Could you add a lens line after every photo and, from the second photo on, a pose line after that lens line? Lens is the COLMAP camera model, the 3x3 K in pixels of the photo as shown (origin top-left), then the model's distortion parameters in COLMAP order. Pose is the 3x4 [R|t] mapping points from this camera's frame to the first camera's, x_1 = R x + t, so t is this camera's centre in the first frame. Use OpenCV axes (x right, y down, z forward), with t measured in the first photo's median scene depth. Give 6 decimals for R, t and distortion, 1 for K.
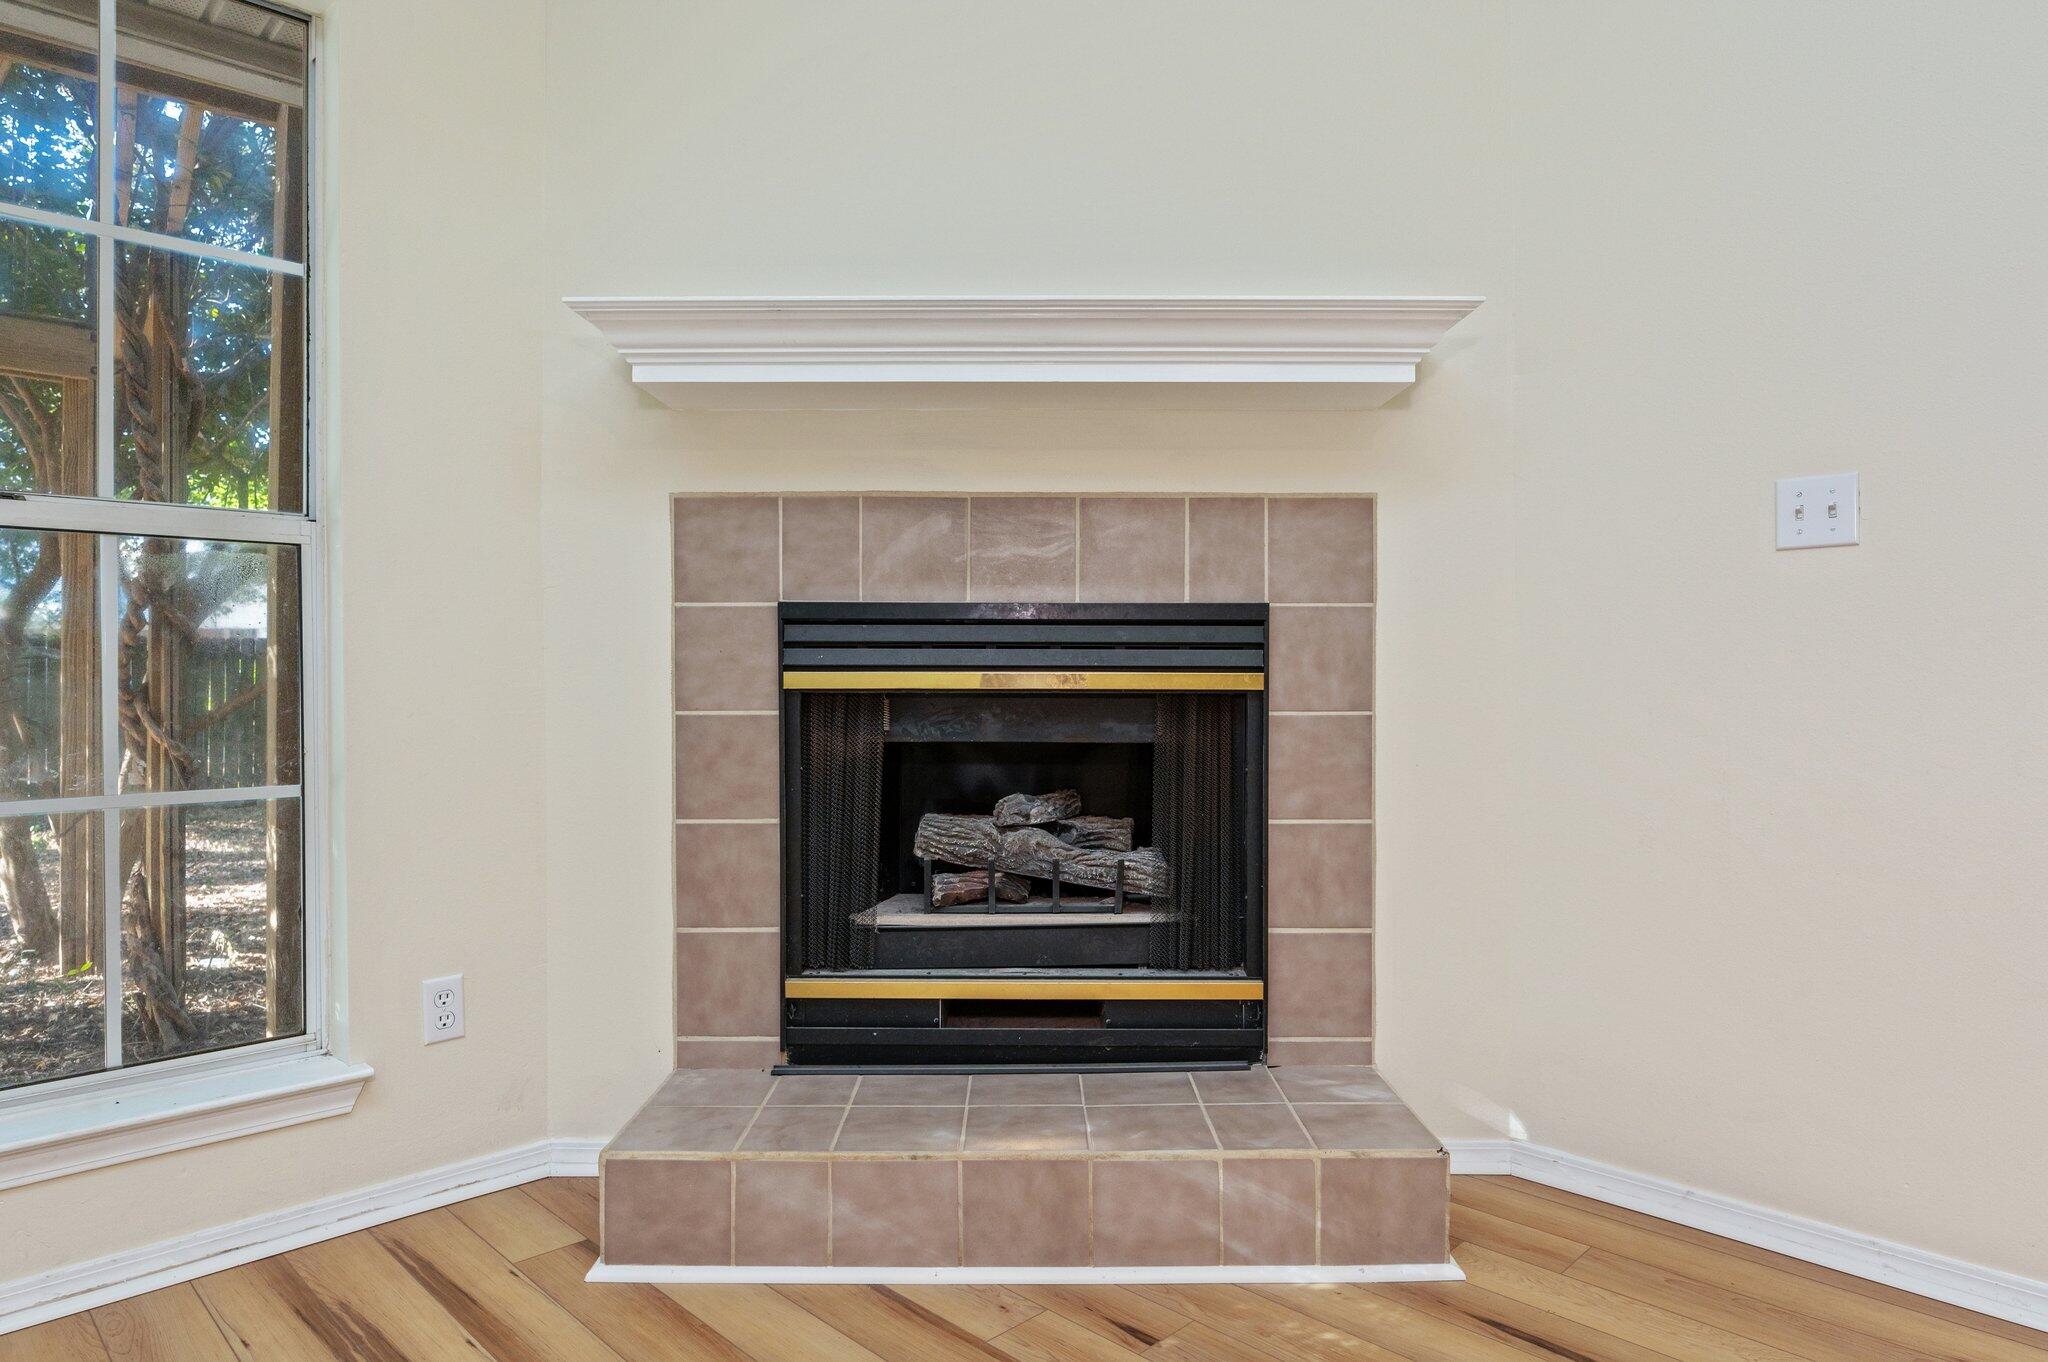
lens RADIAL K [[1198.9, 0, 1024.0], [0, 1198.9, 681.0], [0, 0, 1]] dist [0.001172, 0.000057]
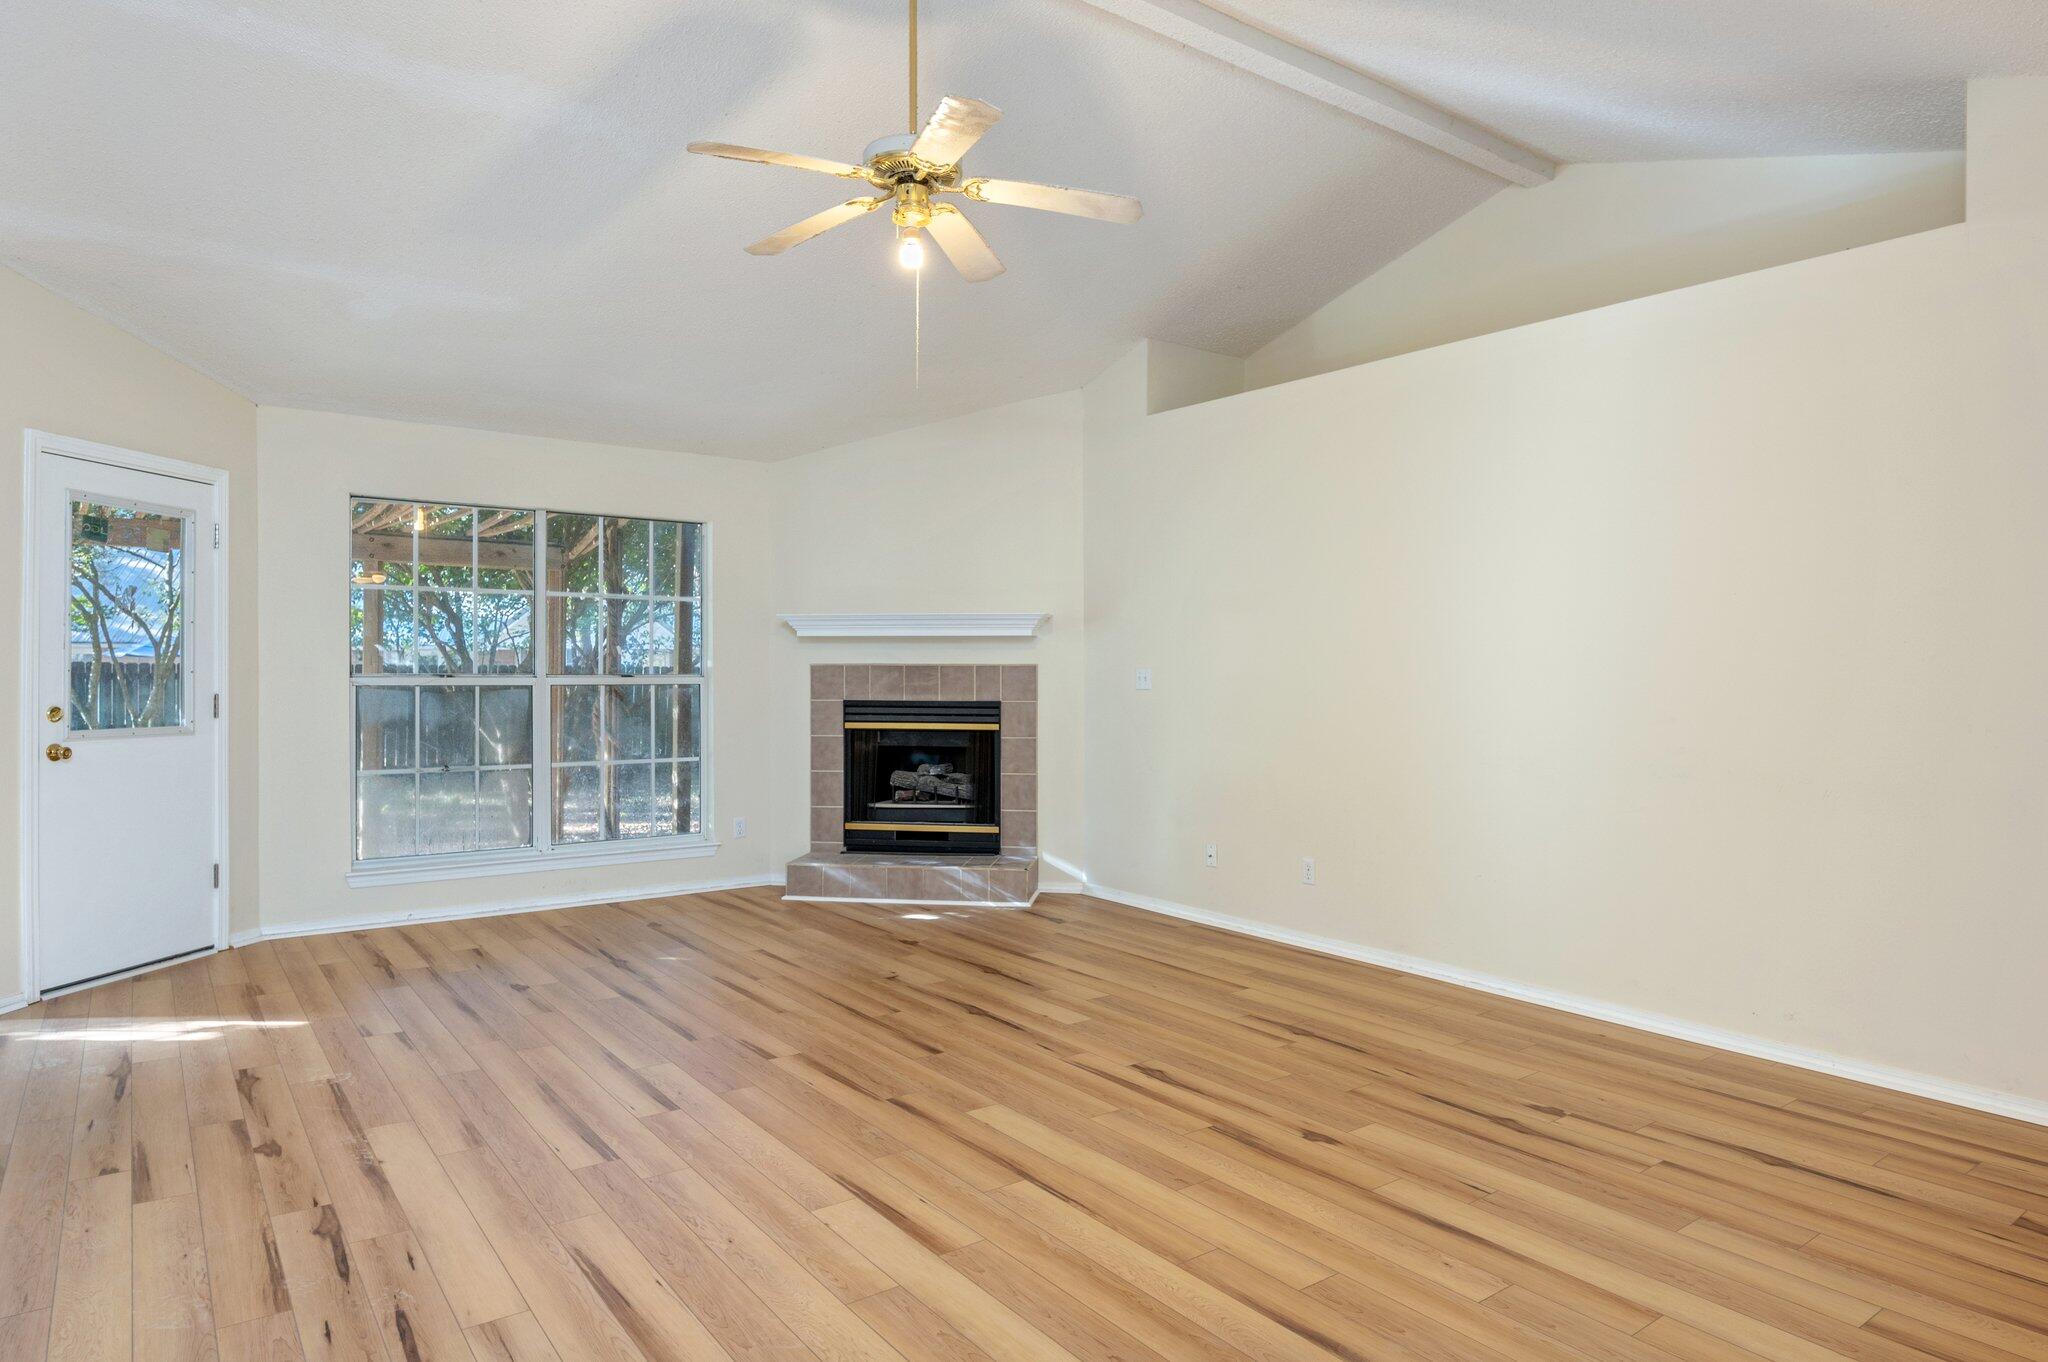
lens RADIAL K [[1221.5, 0, 1022.2], [0, 1221.5, 658.0], [0, 0, 1]] dist [-0.000631, -0.000292]
pose [[0.986606, -0.001583, -0.163114, 0.752277], [-0.000760, 0.999897, -0.014304, -0.128158], [0.163119, 0.014236, 0.986504, -2.001224]]
